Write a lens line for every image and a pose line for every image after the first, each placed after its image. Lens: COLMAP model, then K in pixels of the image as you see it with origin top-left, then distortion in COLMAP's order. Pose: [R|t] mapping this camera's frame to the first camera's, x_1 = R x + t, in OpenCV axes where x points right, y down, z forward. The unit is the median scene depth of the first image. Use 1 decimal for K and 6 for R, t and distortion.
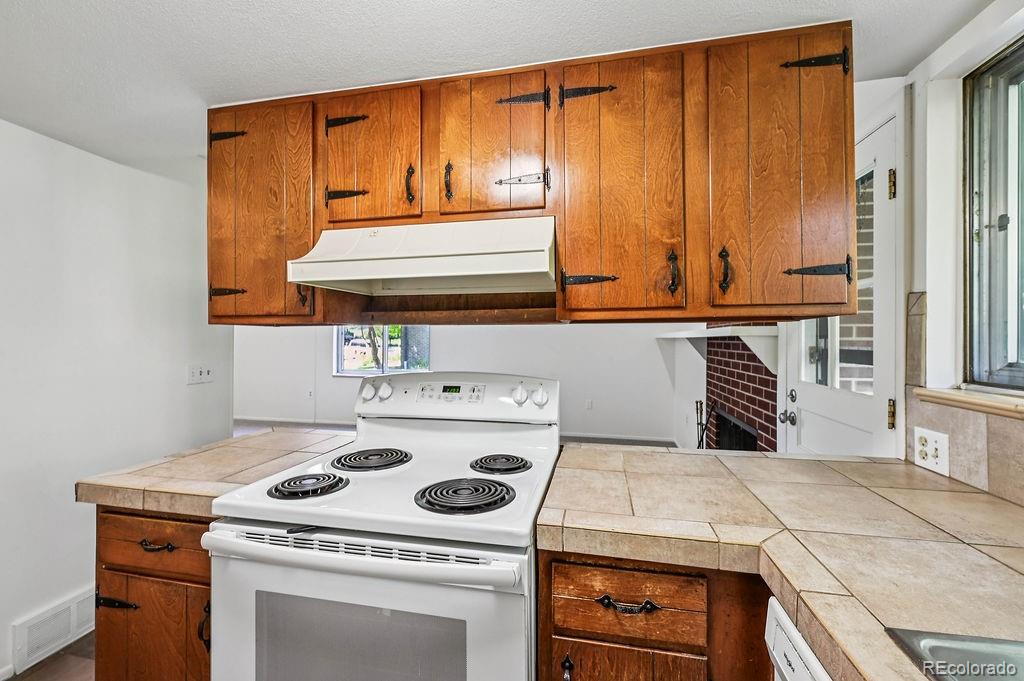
lens RADIAL K [[405.0, 0, 511.1], [0, 405.0, 338.3], [0, 0, 1]] dist [-0.006041, 0.001462]
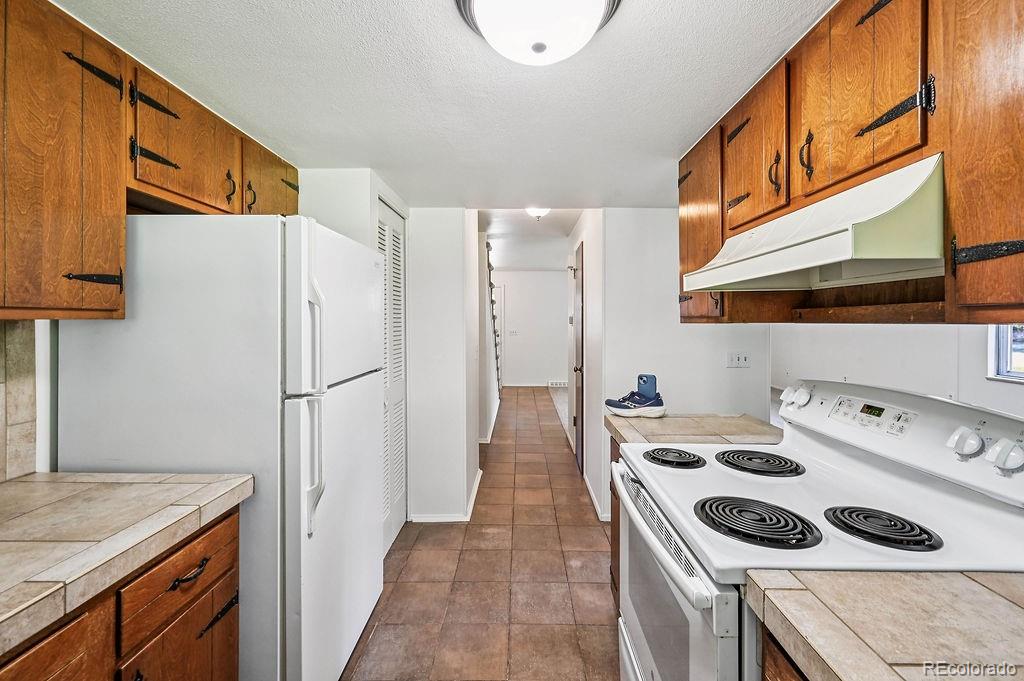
lens RADIAL K [[405.0, 0, 512.0], [0, 405.0, 323.6], [0, 0, 1]] dist [-0.006041, 0.001462]
pose [[0.199975, 0.002063, -0.979799, 0.486691], [0.002583, 0.999993, 0.002633, -0.041972], [0.979798, -0.003057, 0.199968, 0.212435]]
